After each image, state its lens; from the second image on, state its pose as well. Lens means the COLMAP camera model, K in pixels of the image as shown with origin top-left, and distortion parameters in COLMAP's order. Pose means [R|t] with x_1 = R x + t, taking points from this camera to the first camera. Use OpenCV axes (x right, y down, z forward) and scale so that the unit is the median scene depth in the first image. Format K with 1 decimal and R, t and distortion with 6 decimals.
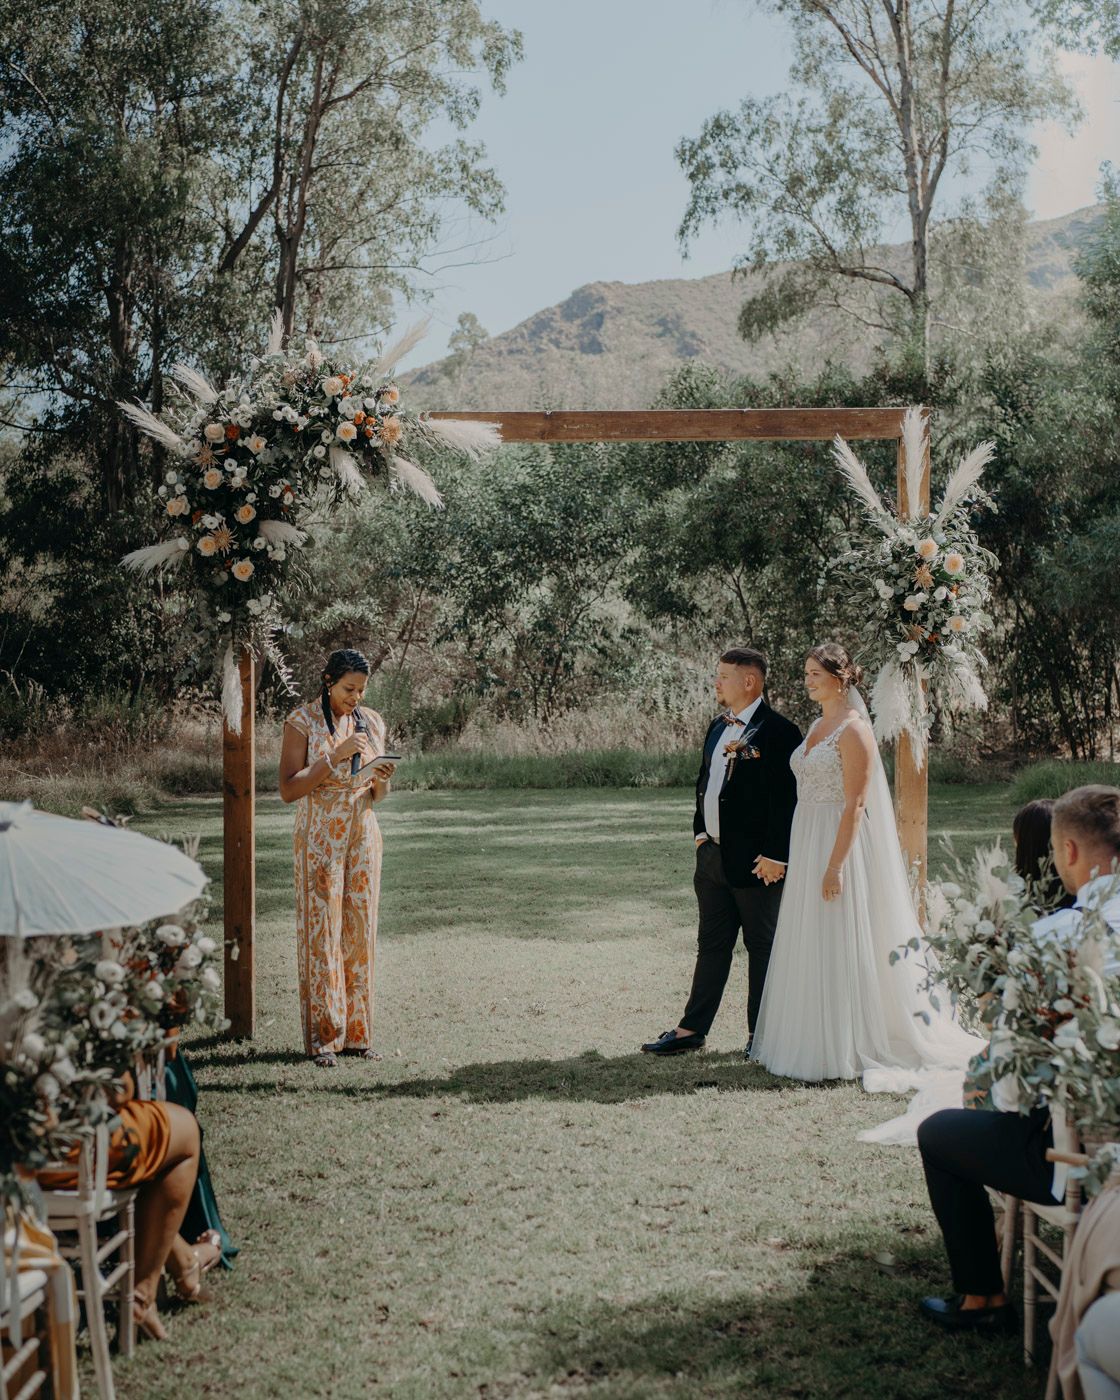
lens RADIAL K [[1958.7, 0, 560.0], [0, 1958.7, 700.0], [0, 0, 1]] dist [-0.009030, 1.977828]
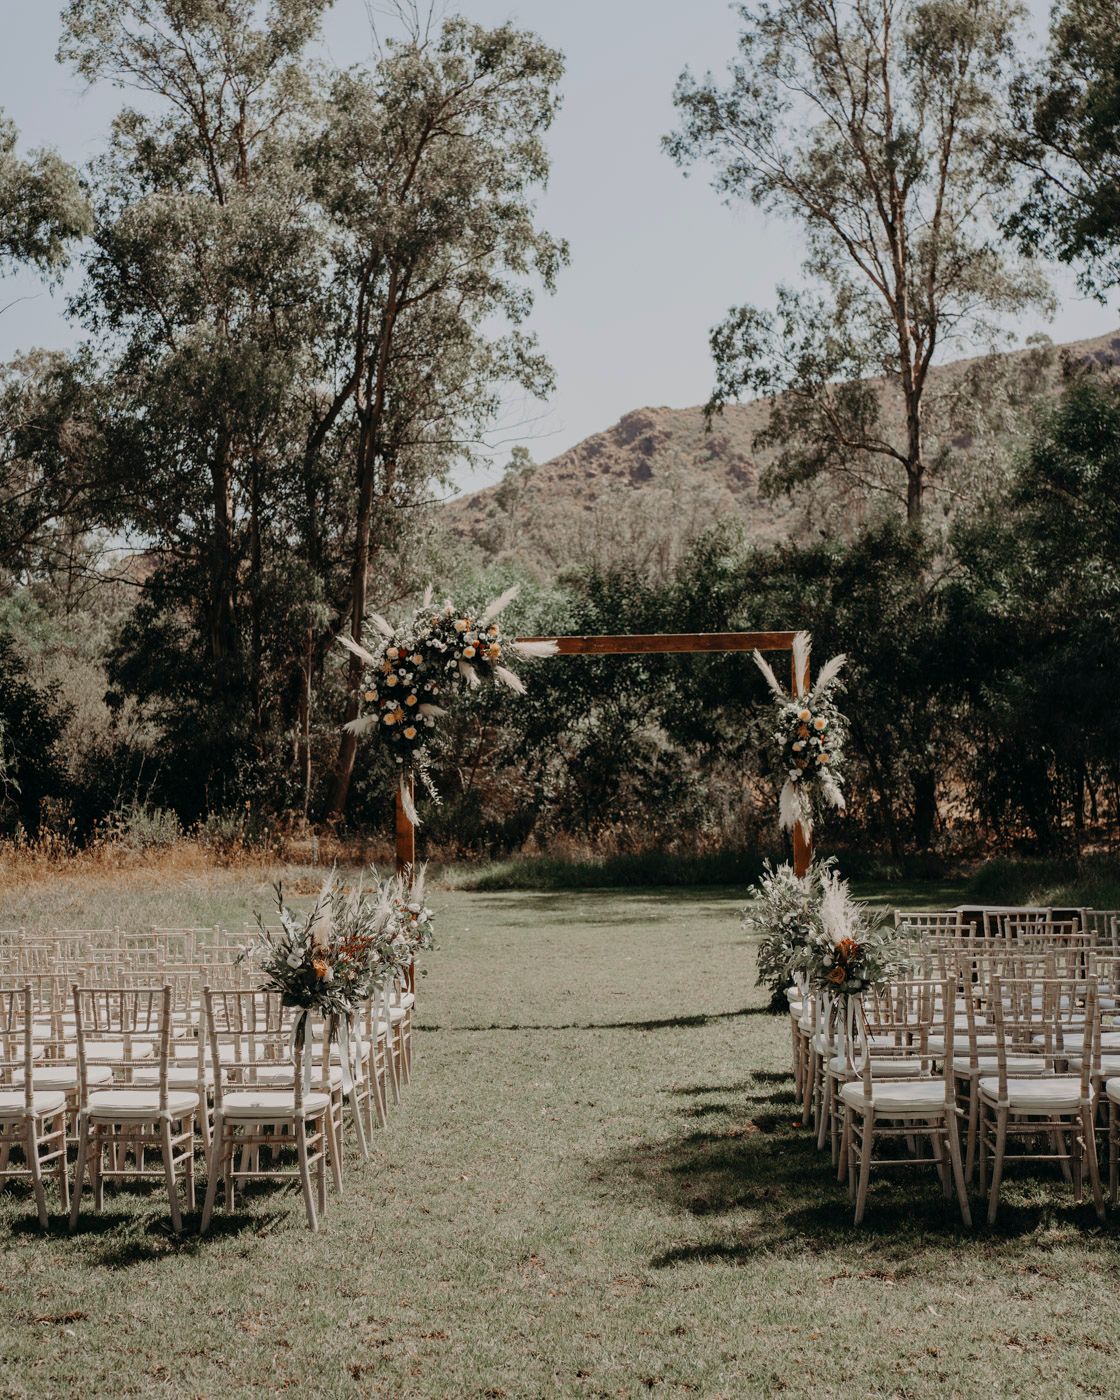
lens RADIAL K [[1958.7, 0, 560.0], [0, 1958.7, 700.0], [0, 0, 1]] dist [-0.009030, 1.977828]
pose [[0.999555, -0.013130, -0.026799, 0.003766], [0.011467, 0.998054, -0.061287, 0.002664], [0.027552, 0.060953, 0.997760, -0.151546]]
